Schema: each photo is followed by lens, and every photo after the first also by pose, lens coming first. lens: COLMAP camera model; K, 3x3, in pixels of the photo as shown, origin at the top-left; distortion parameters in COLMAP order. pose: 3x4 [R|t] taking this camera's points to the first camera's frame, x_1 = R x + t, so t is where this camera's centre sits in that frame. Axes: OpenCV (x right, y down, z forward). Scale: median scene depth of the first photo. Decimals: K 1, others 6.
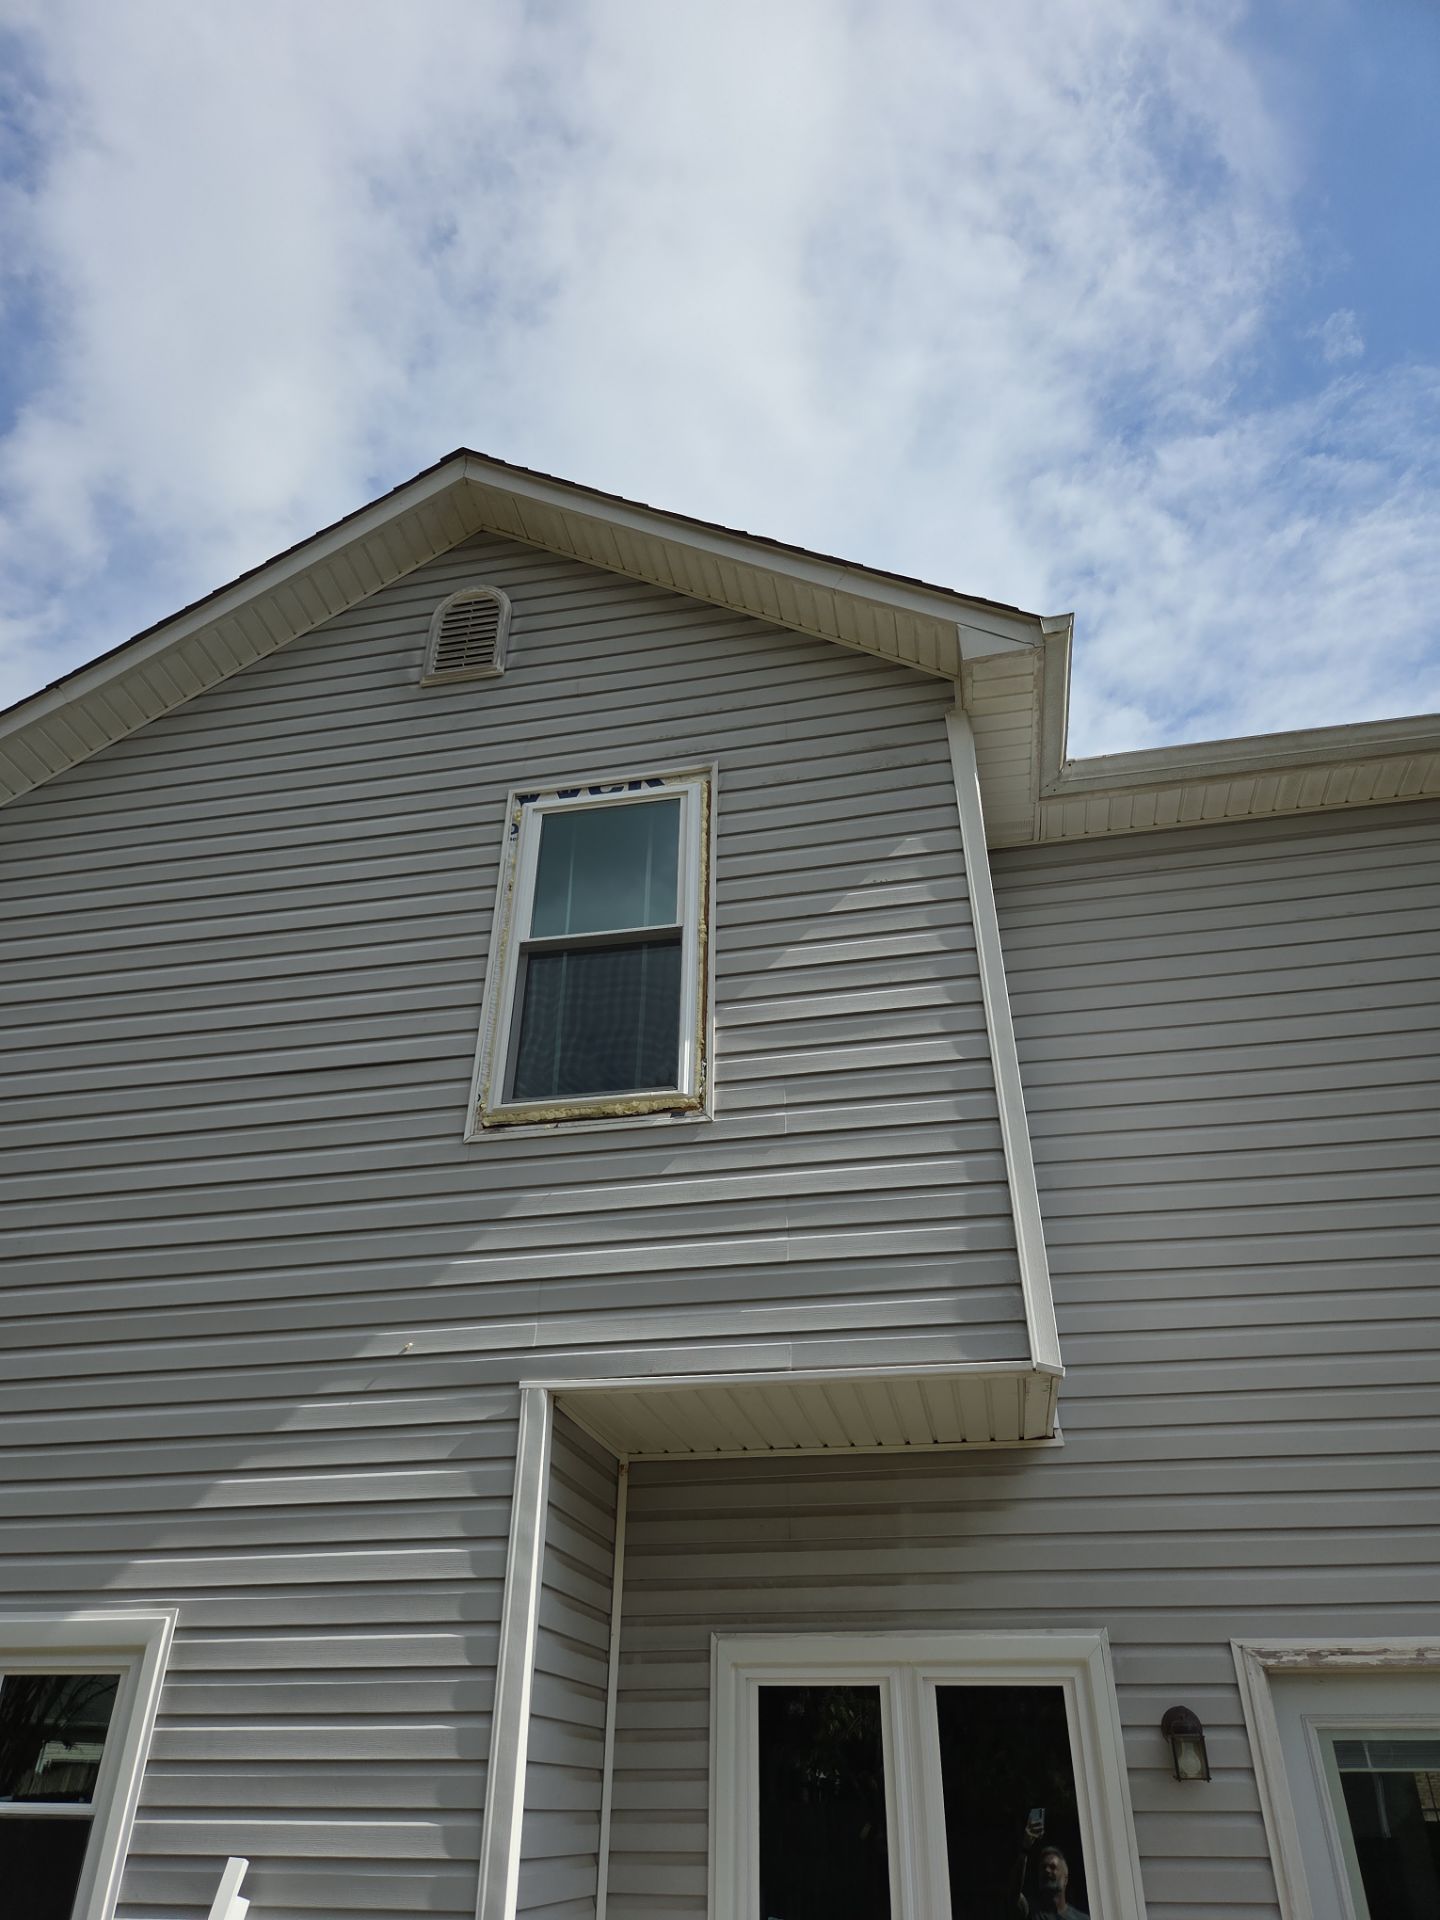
lens RADIAL K [[1302.5, 0, 708.6], [0, 1302.5, 952.9], [0, 0, 1]] dist [0.086838, -0.084689]
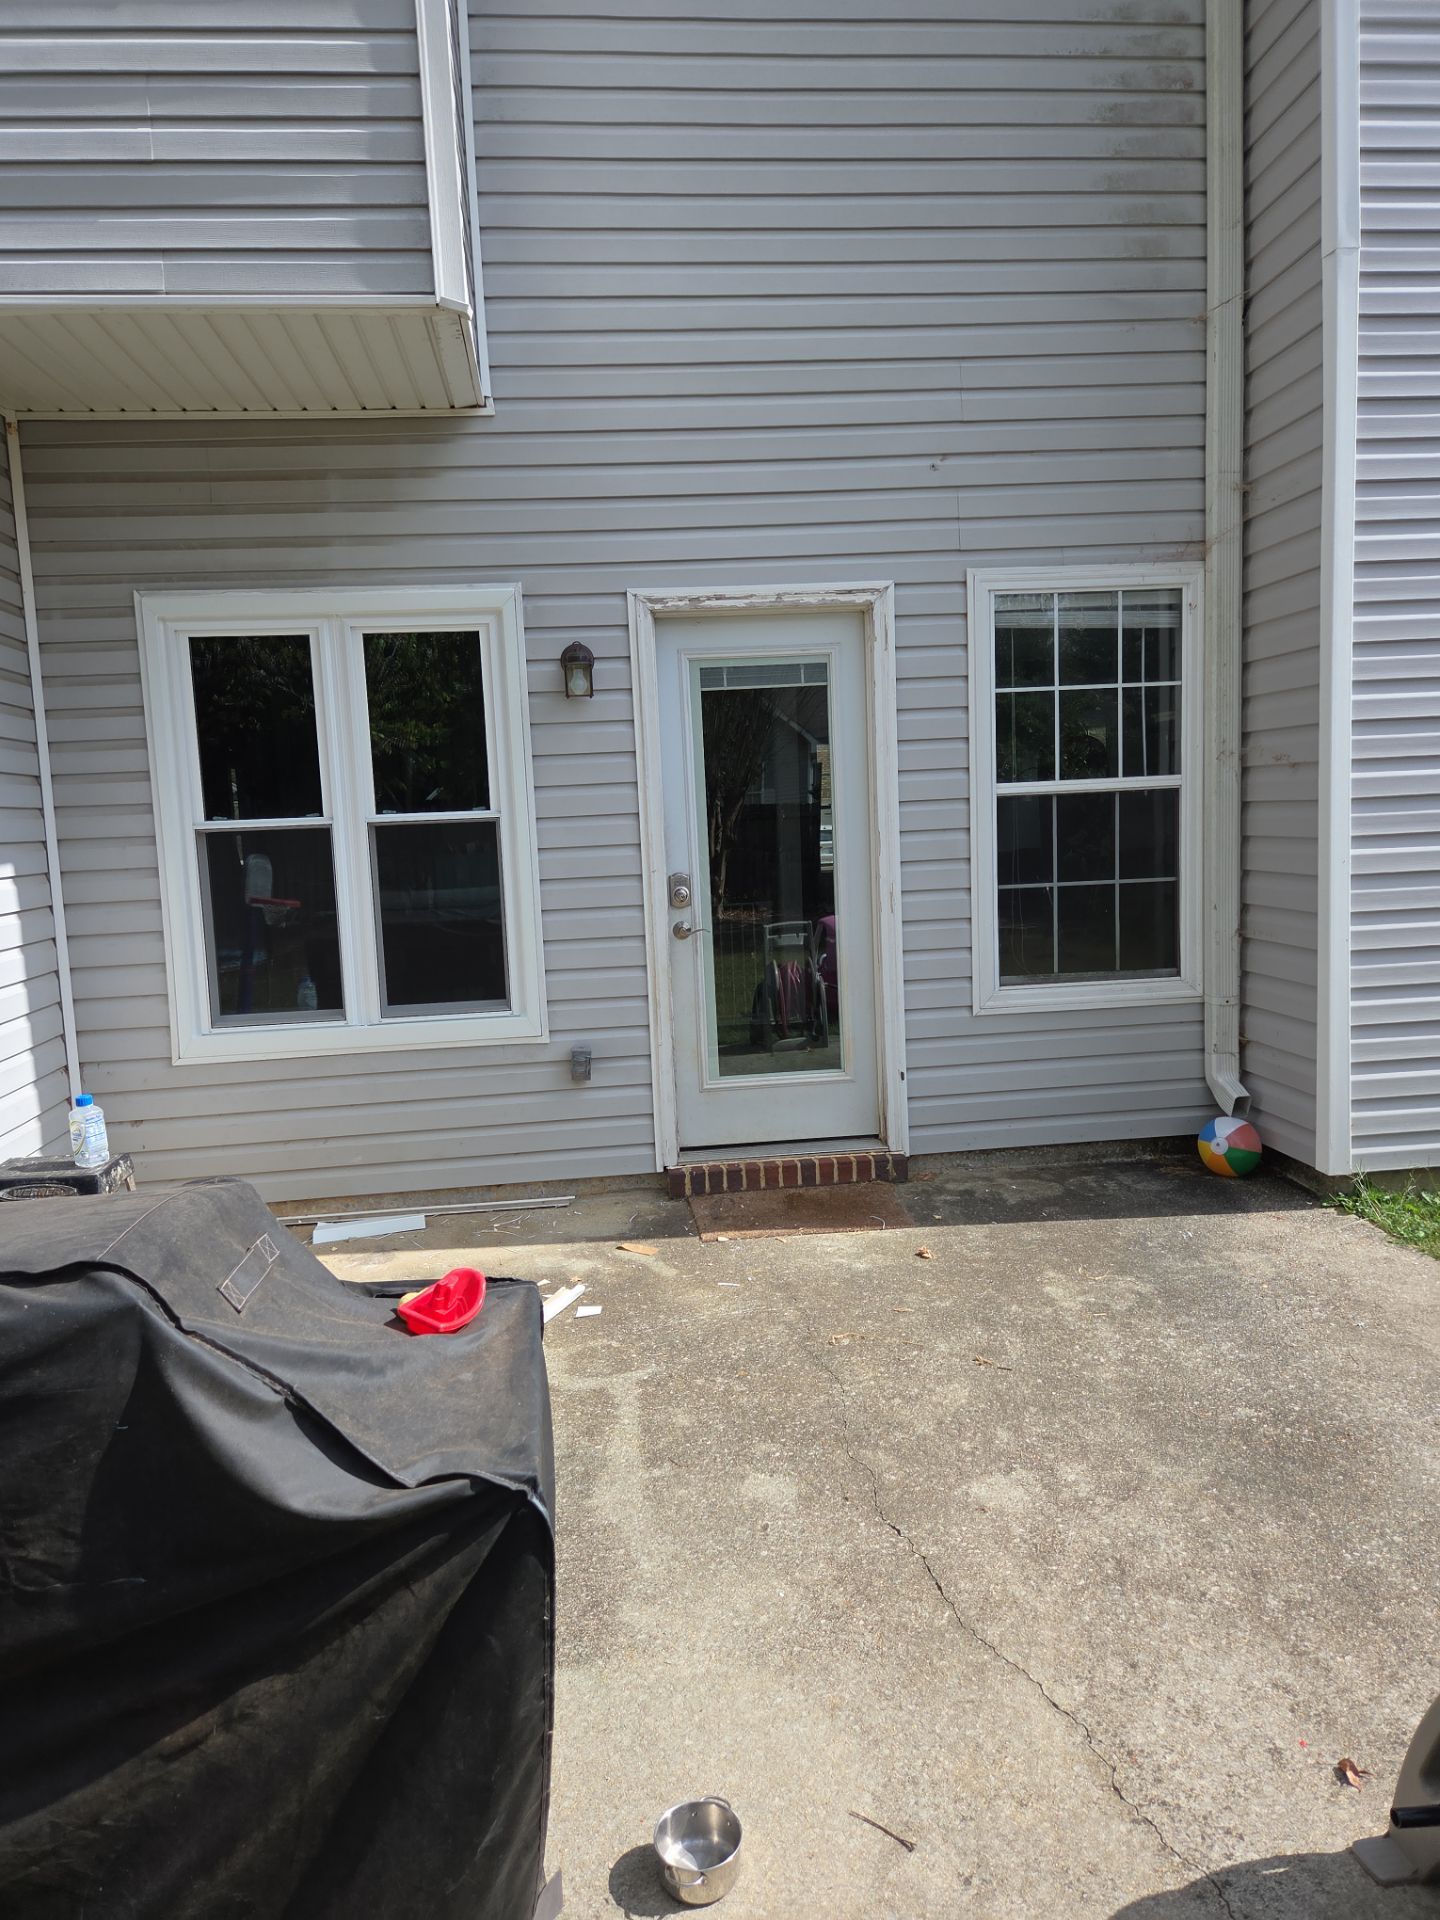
lens RADIAL K [[1302.5, 0, 708.6], [0, 1302.5, 952.9], [0, 0, 1]] dist [0.086838, -0.084689]
pose [[0.952357, -0.081378, 0.293927, 0.105075], [-0.118591, 0.789089, 0.602722, 0.079965], [-0.280983, -0.608864, 0.741844, -0.031800]]
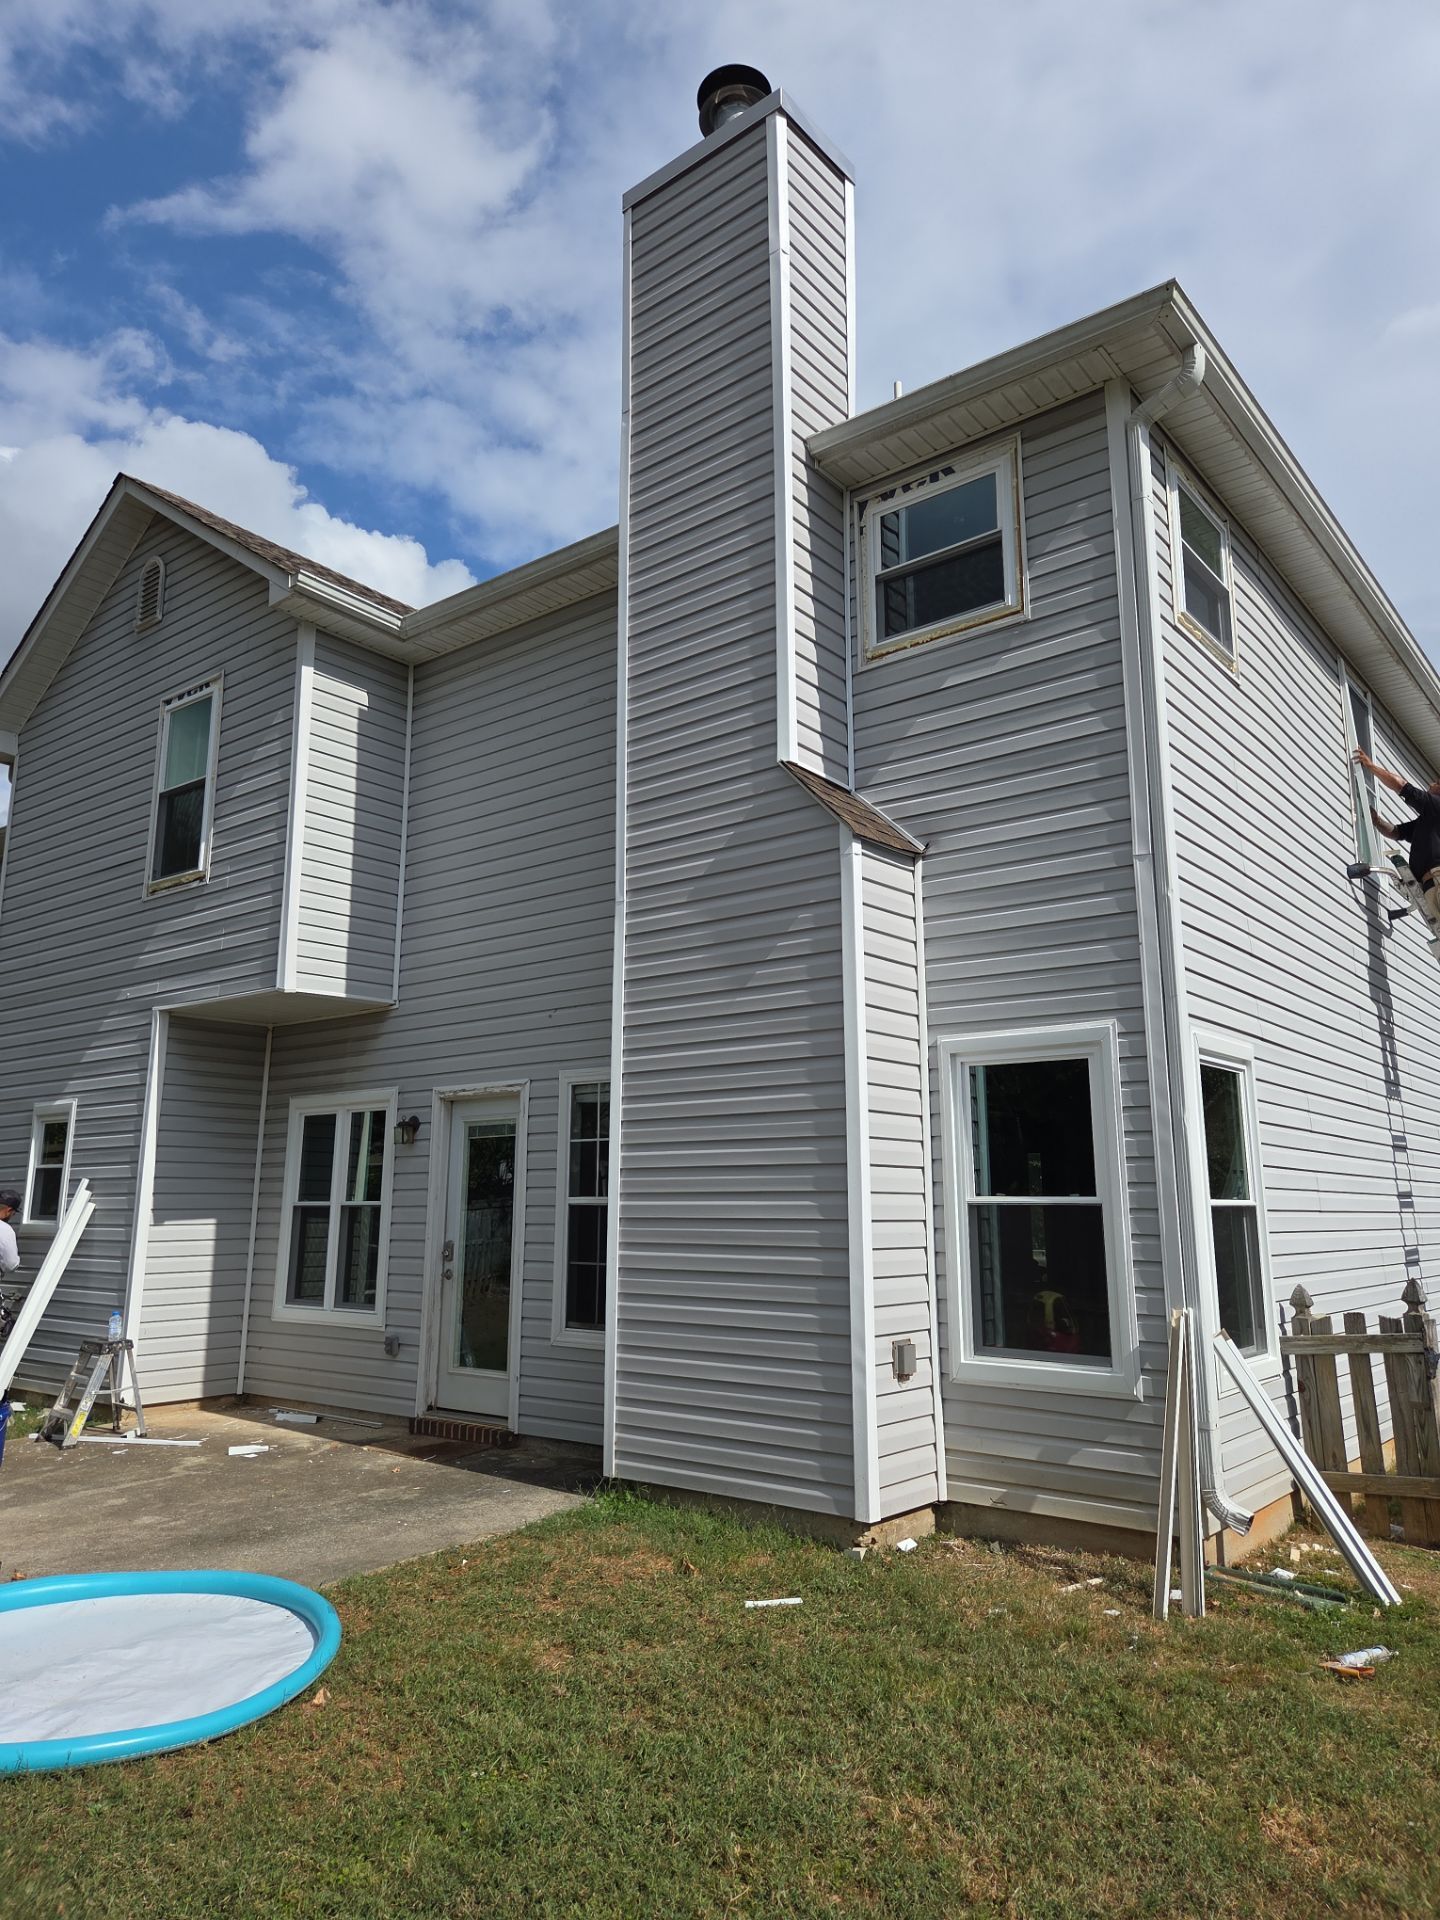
lens RADIAL K [[1302.5, 0, 708.6], [0, 1302.5, 952.9], [0, 0, 1]] dist [0.086838, -0.084689]
pose [[0.885684, -0.093448, -0.454787, 1.757547], [0.253737, 0.917738, 0.305573, -0.221166], [0.388820, -0.386037, 0.836537, -0.519306]]
